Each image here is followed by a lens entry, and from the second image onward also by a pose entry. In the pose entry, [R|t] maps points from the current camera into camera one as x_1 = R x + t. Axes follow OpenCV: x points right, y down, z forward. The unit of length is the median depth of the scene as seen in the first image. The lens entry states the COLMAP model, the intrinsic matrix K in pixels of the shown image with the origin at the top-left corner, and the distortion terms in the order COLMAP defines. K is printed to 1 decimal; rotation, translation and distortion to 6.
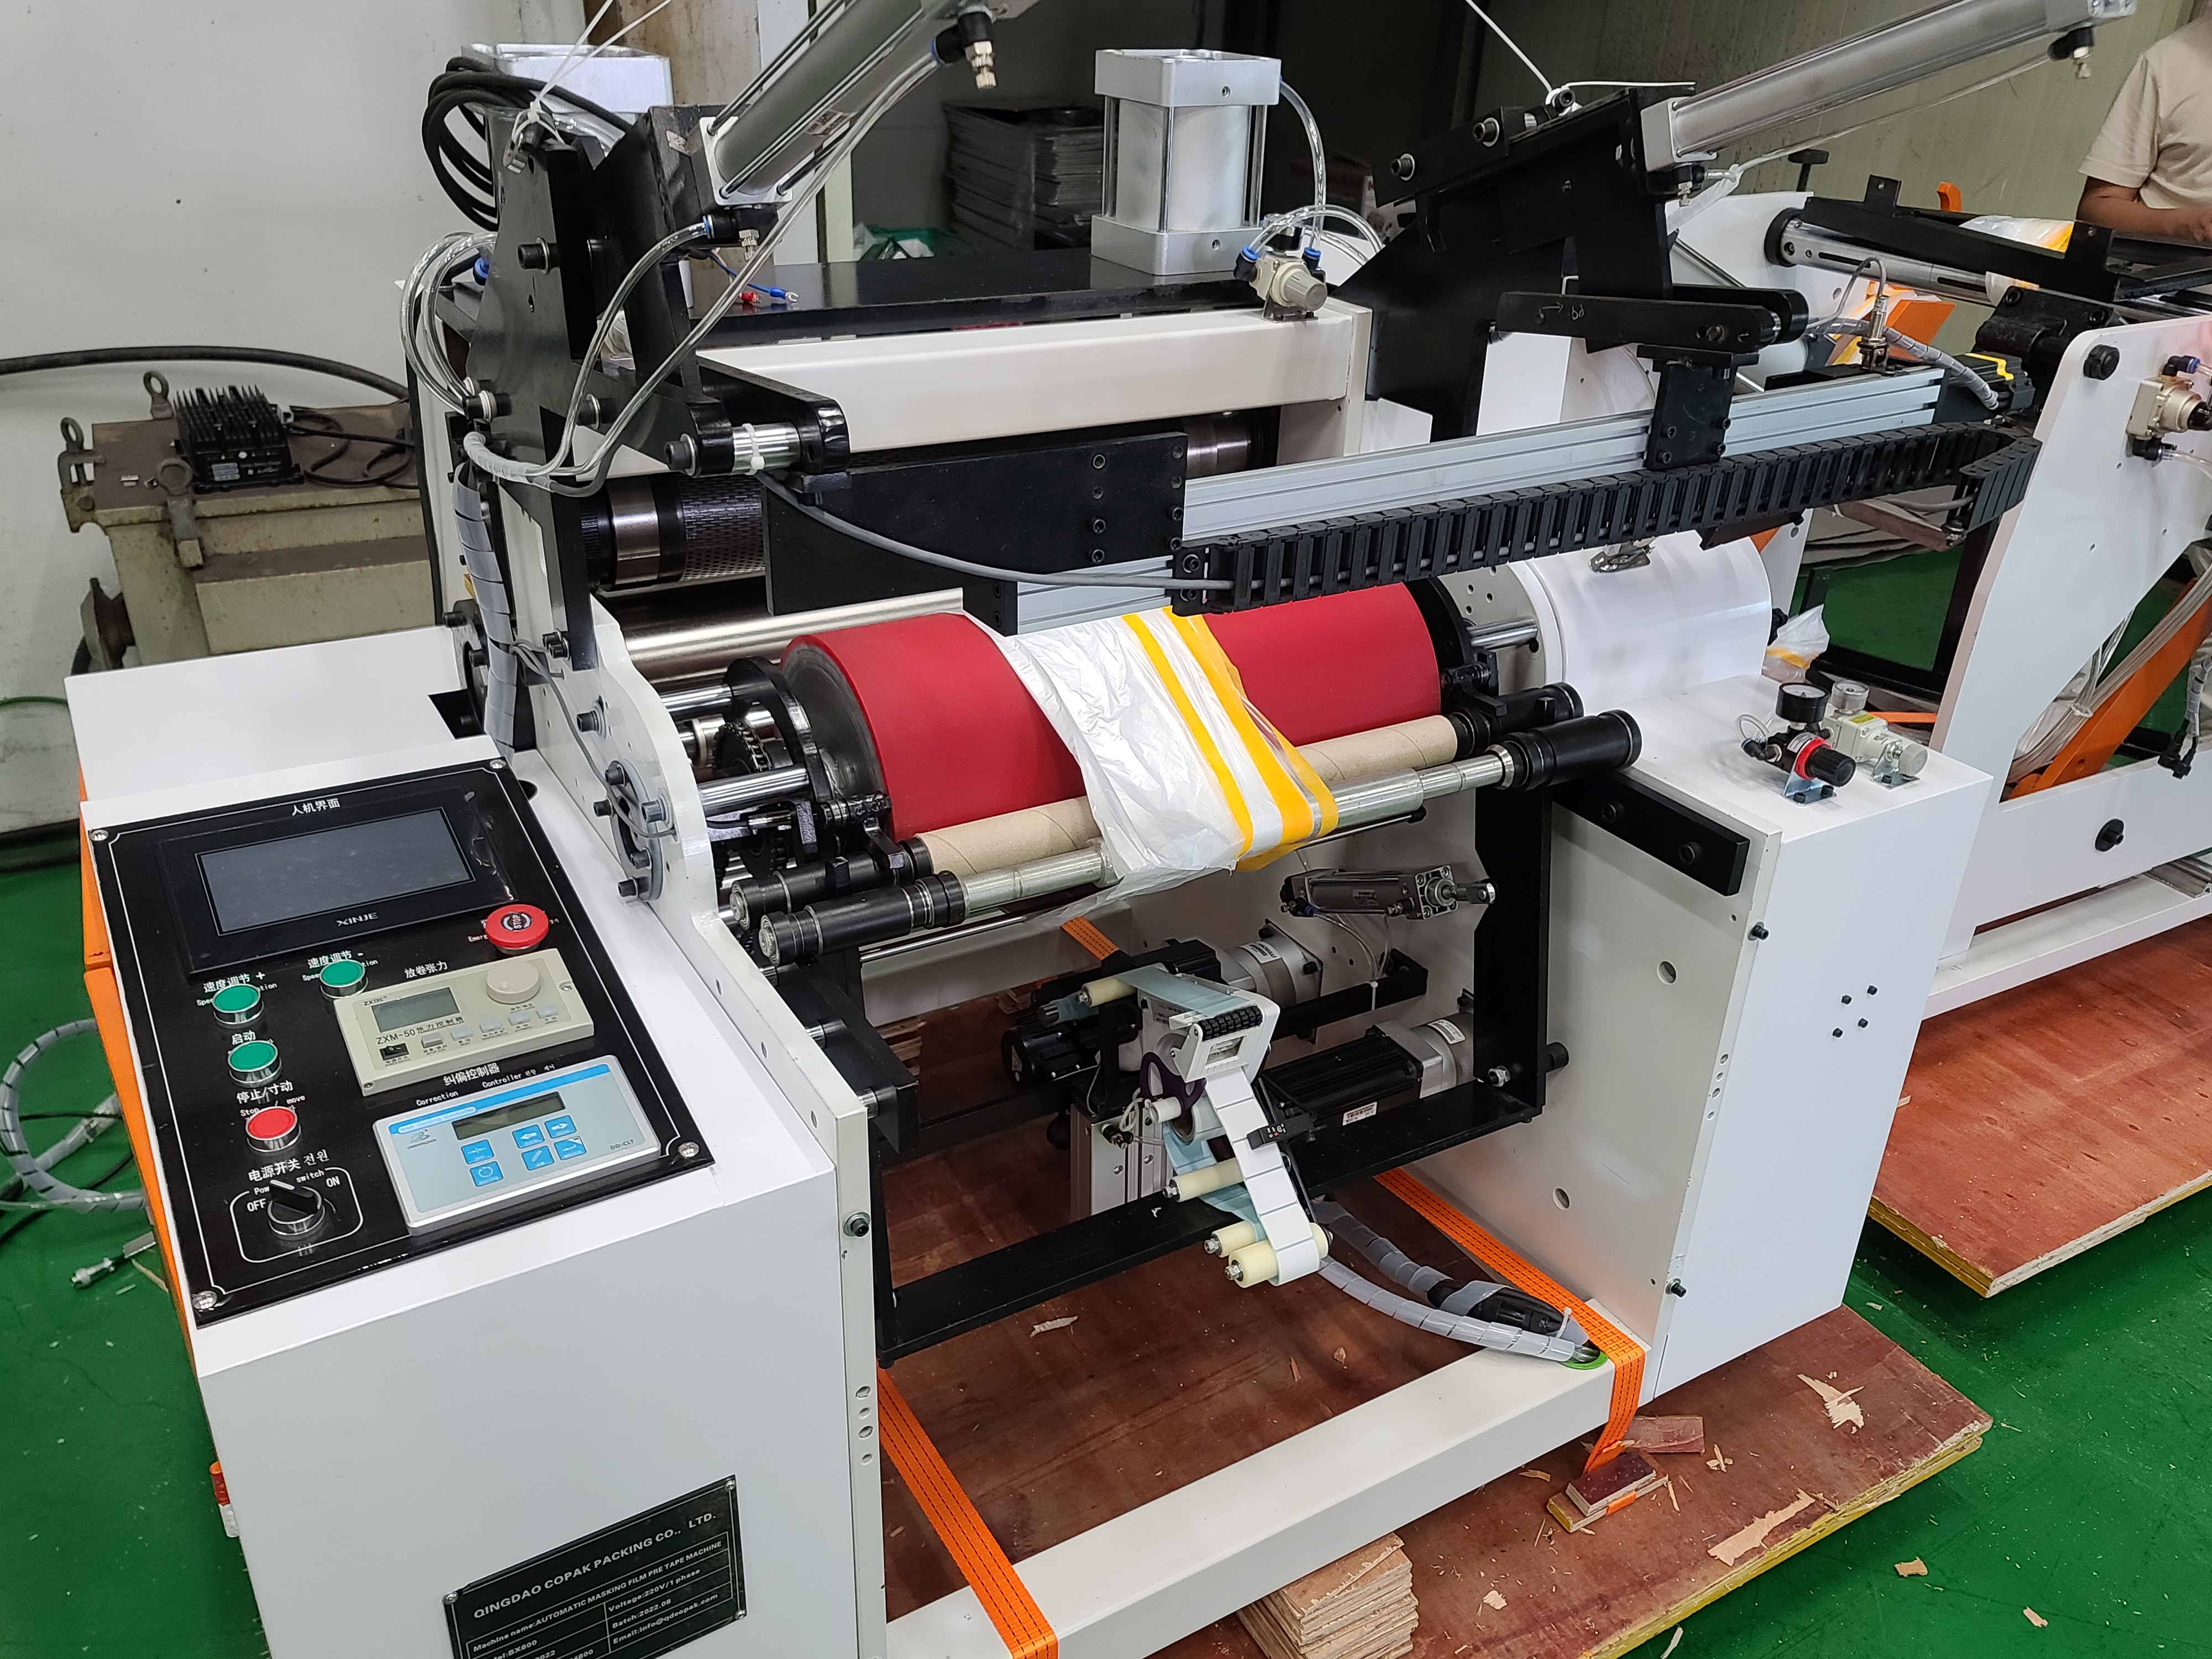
lens RADIAL K [[1769.8, 0, 1106.0], [0, 1769.8, 829.5], [0, 0, 1]] dist [-0.002403, -0.000824]
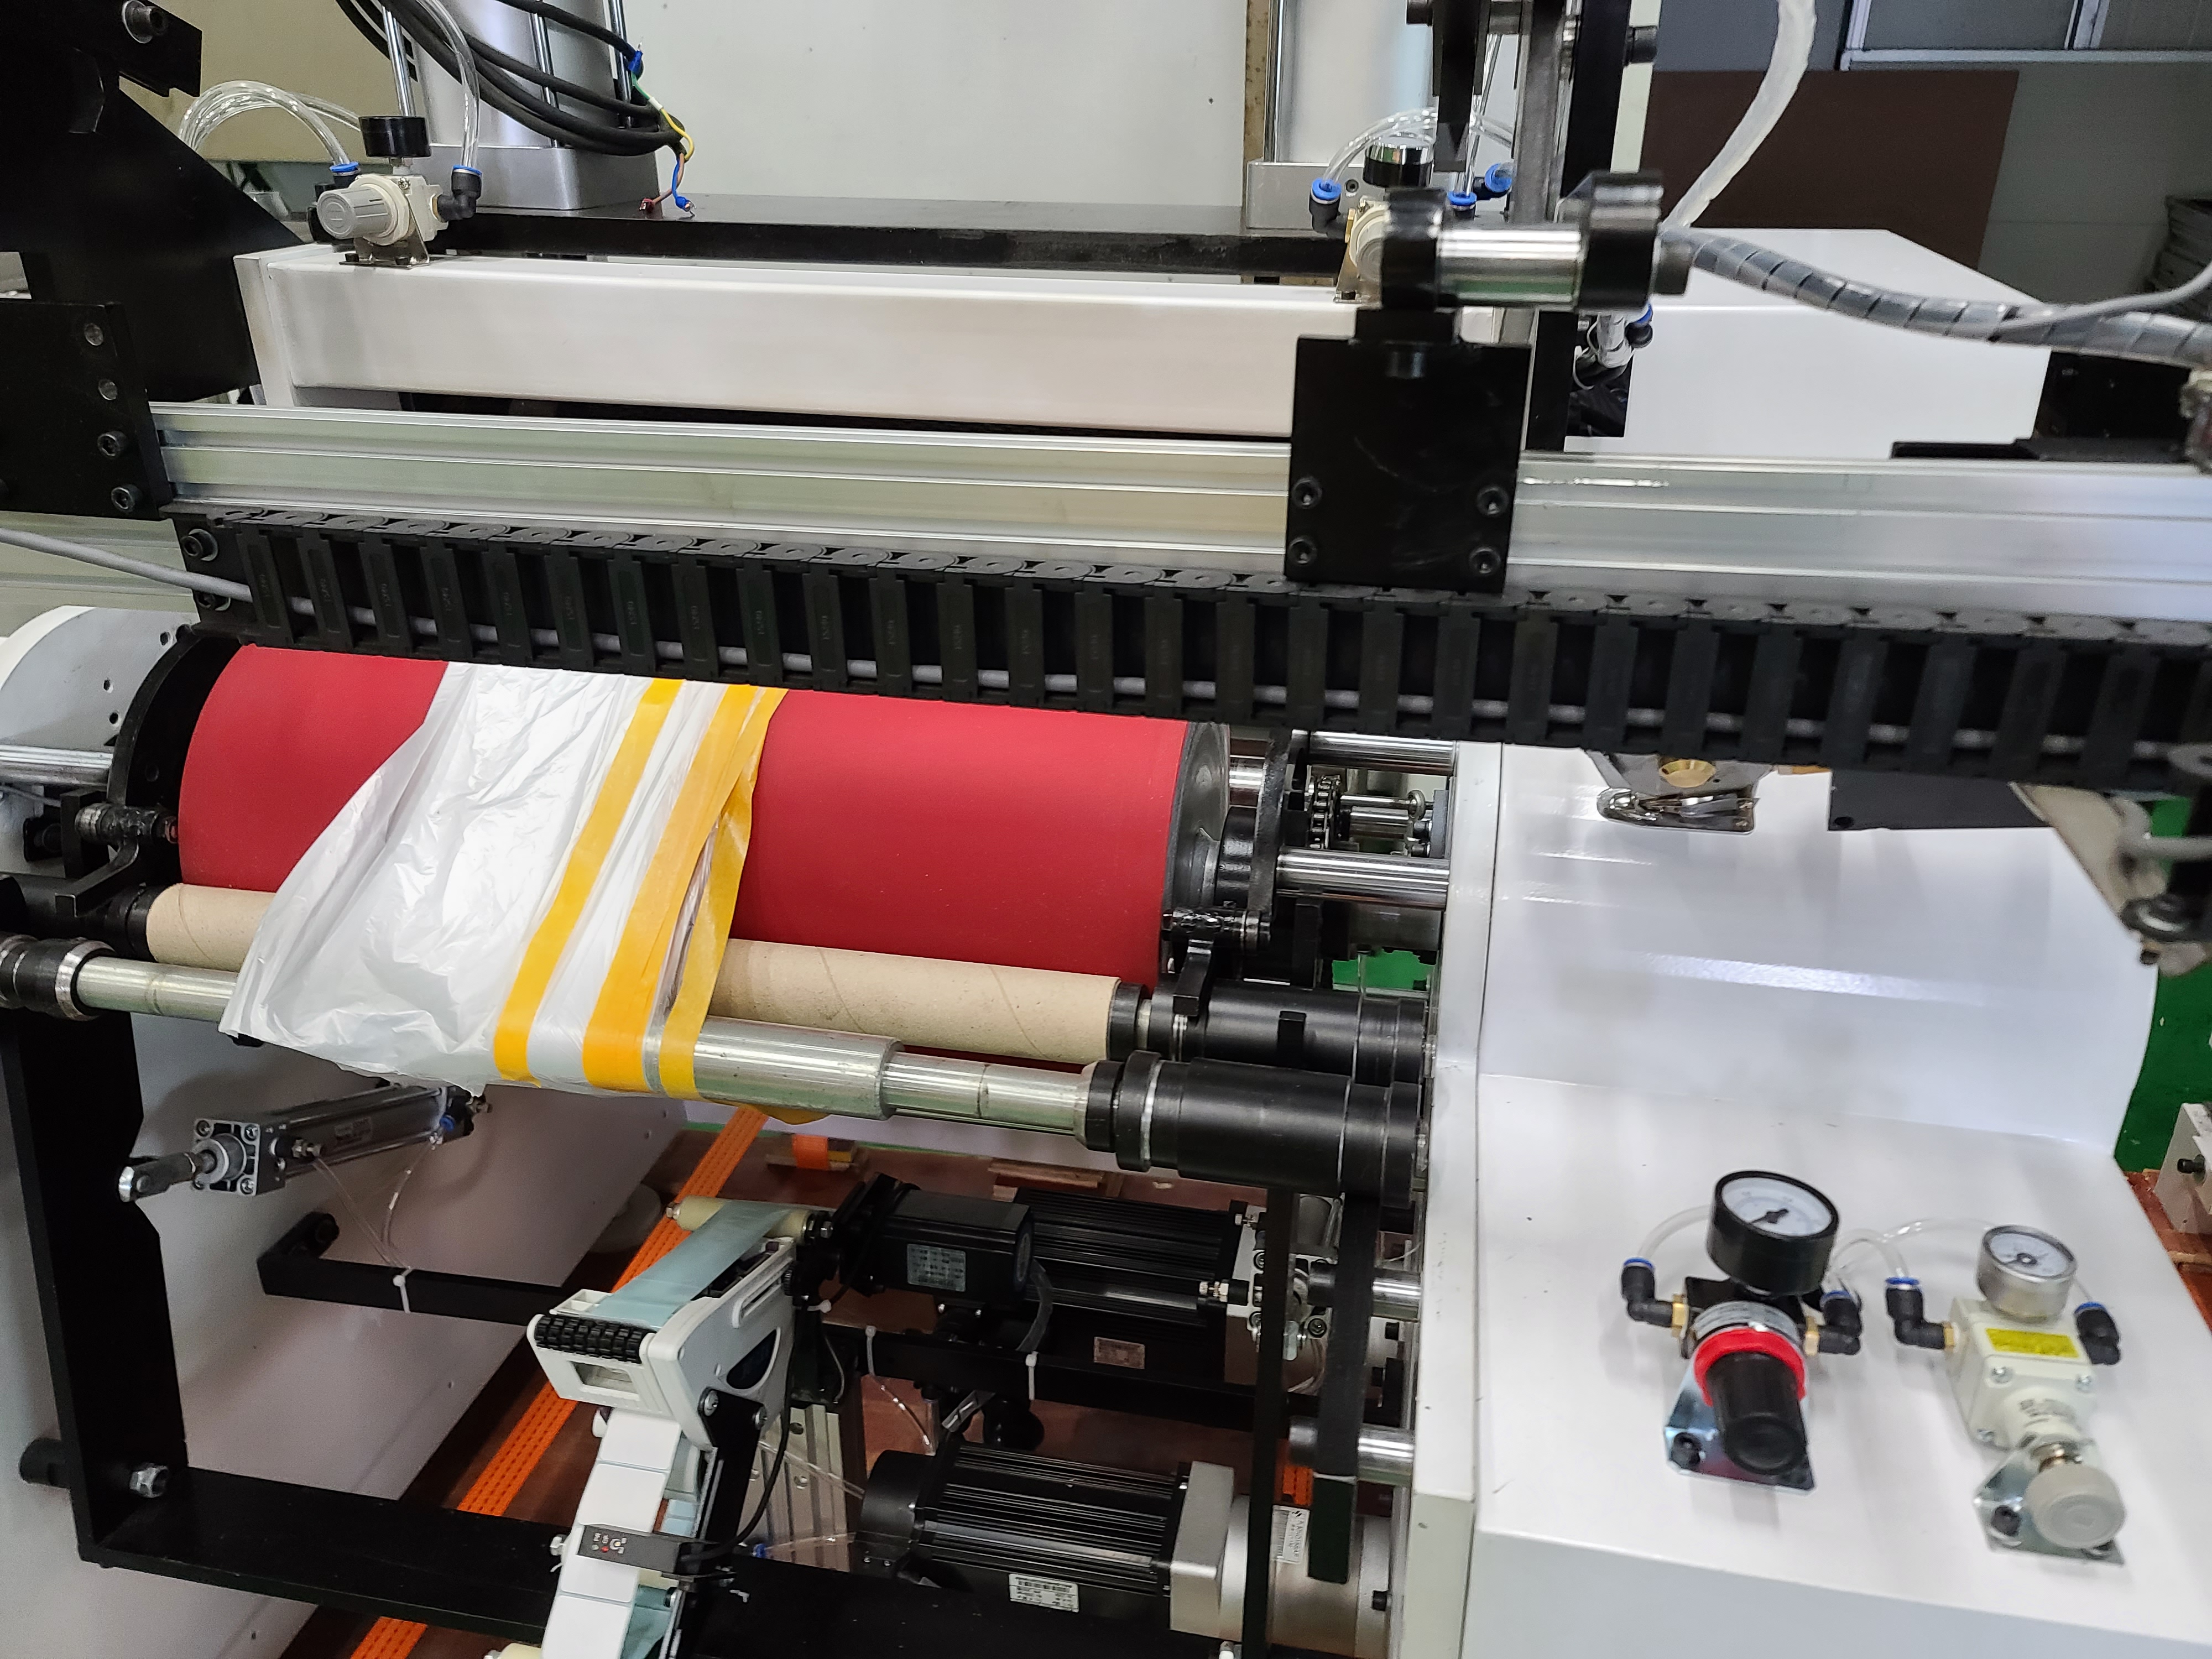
lens RADIAL K [[1625.2, 0, 1106.0], [0, 1625.2, 829.5], [0, 0, 1]] dist [-0.000536, -0.000021]
pose [[0.735145, 0.261892, -0.625280, 0.469156], [-0.284023, 0.956495, 0.066690, -0.135690], [0.615543, 0.128567, 0.777546, 0.580728]]
